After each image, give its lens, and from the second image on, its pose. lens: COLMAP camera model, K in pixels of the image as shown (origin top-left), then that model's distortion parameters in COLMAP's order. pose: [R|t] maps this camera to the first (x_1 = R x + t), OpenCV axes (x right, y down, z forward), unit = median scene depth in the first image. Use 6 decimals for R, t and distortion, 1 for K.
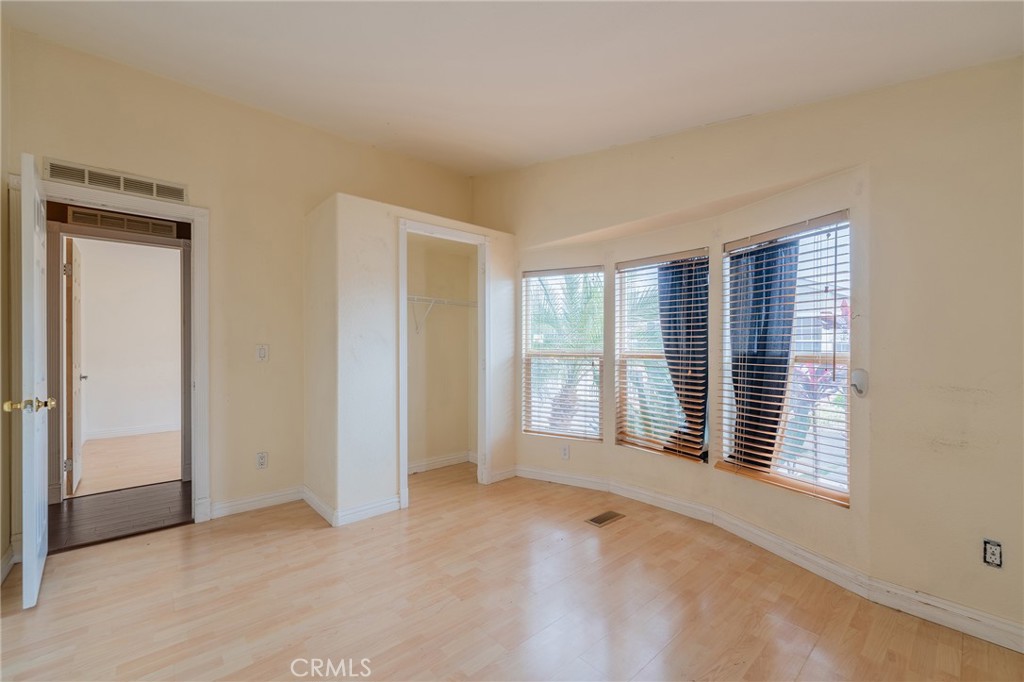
lens RADIAL K [[423.6, 0, 511.3], [0, 423.6, 350.1], [0, 0, 1]] dist [0.000529, -0.000100]
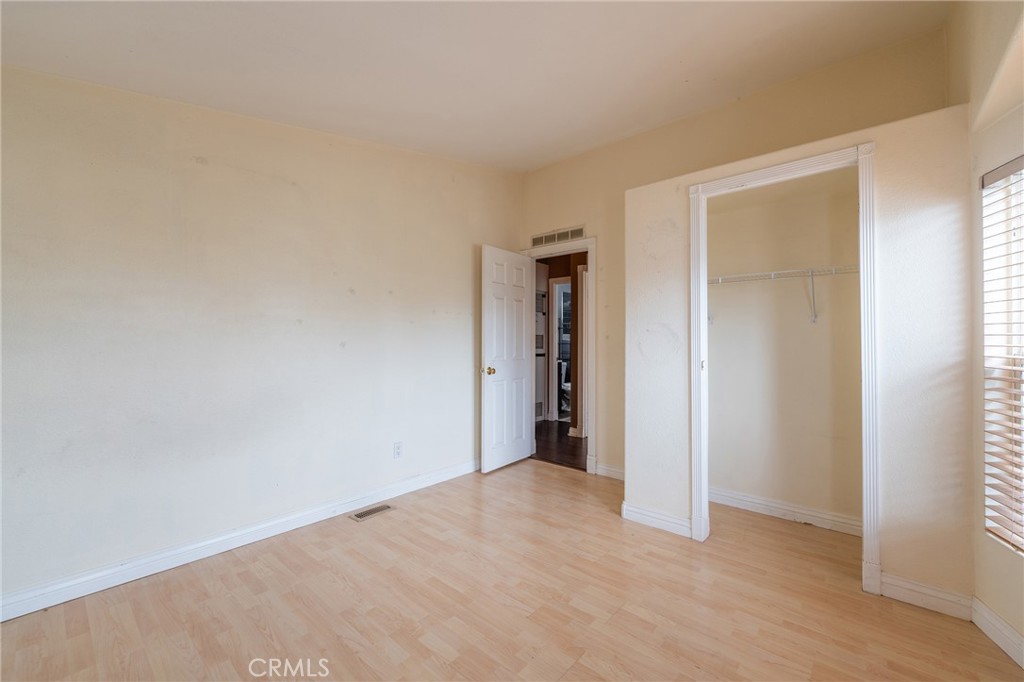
lens RADIAL K [[415.5, 0, 496.0], [0, 415.5, 341.2], [0, 0, 1]] dist [0.001176, 0.000110]
pose [[0.099509, 0.000646, -0.995036, 0.499456], [-0.003995, 0.999992, 0.000250, -0.008311], [0.995029, 0.003951, 0.099511, 0.531486]]
